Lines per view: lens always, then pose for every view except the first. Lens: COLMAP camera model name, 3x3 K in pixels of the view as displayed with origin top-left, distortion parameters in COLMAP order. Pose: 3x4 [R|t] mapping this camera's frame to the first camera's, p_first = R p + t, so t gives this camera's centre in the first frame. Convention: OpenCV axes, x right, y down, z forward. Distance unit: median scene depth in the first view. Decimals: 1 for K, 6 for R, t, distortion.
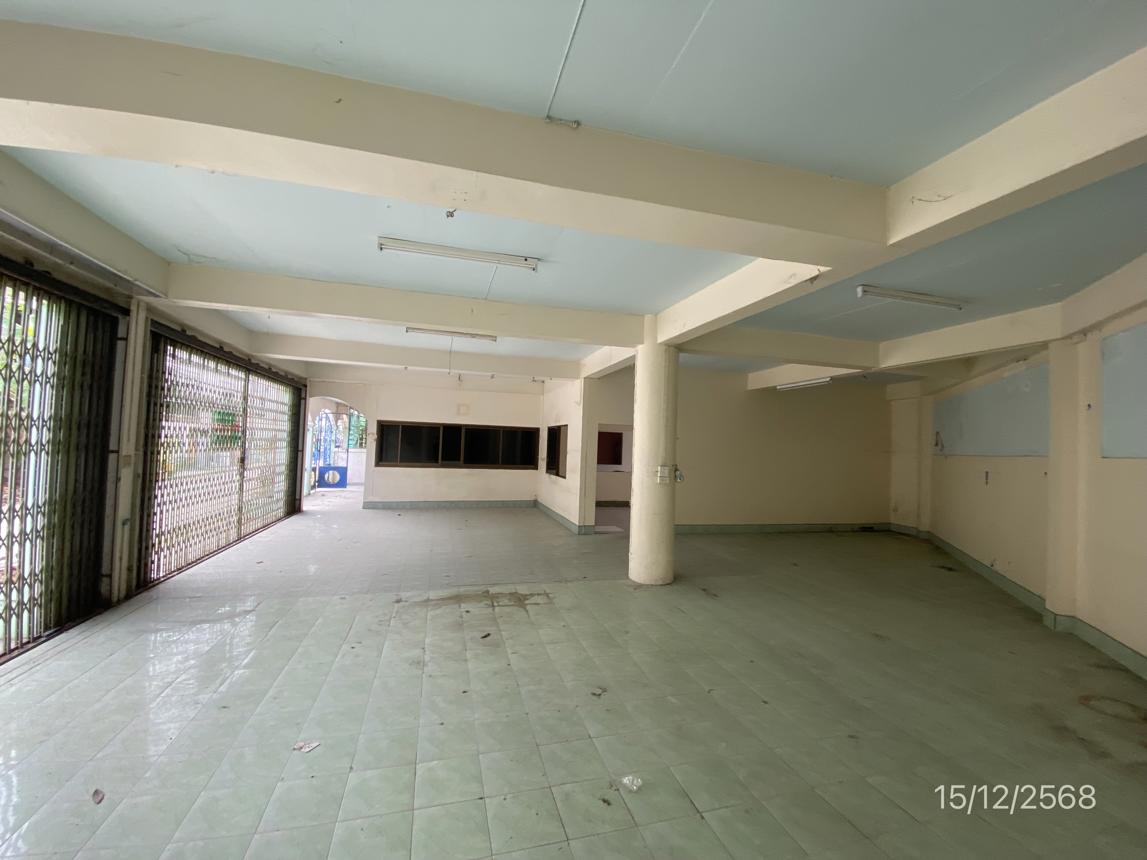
lens RADIAL K [[463.2, 0, 572.1], [0, 463.2, 429.1], [0, 0, 1]] dist [-0.002070, -0.000161]
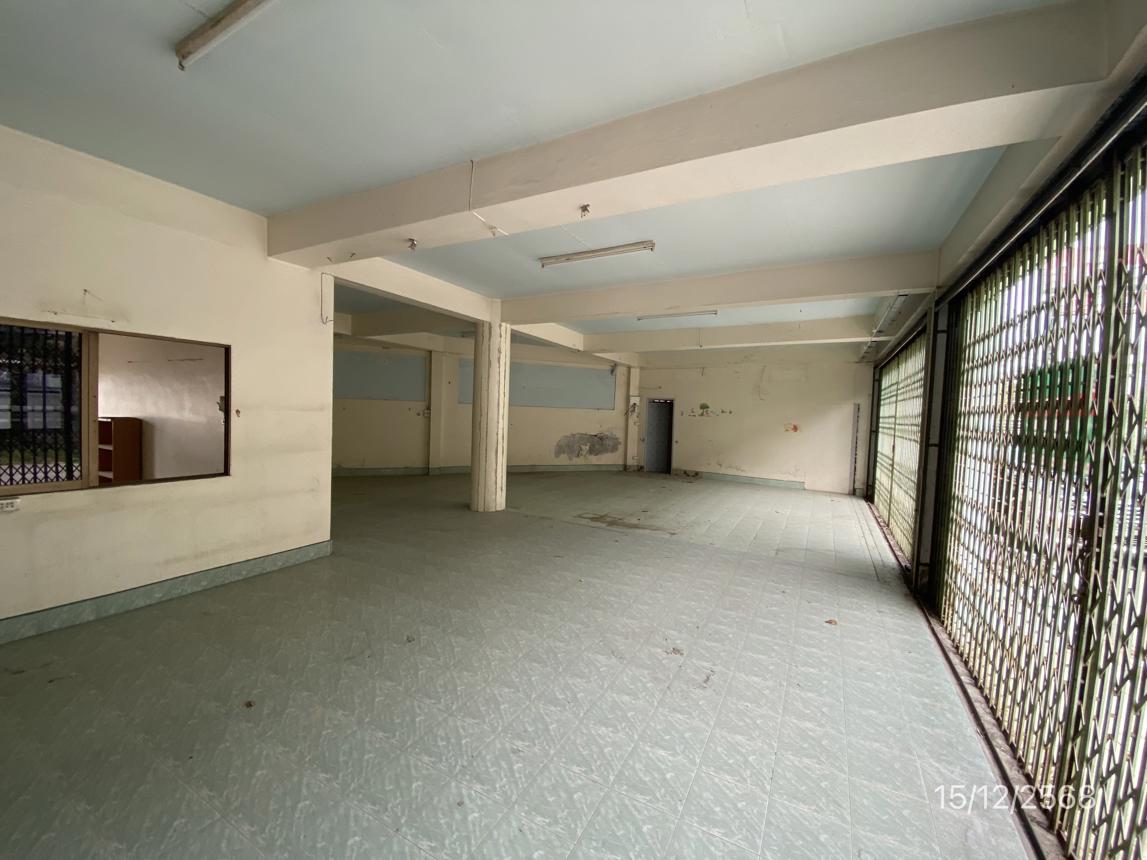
lens RADIAL K [[463.2, 0, 575.6], [0, 463.2, 434.7], [0, 0, 1]] dist [-0.002070, -0.000161]
pose [[-0.716555, -0.085979, 0.692211, -0.996930], [-0.077512, 0.996043, 0.043480, 0.049967], [-0.693210, -0.022498, -0.720384, 2.012909]]
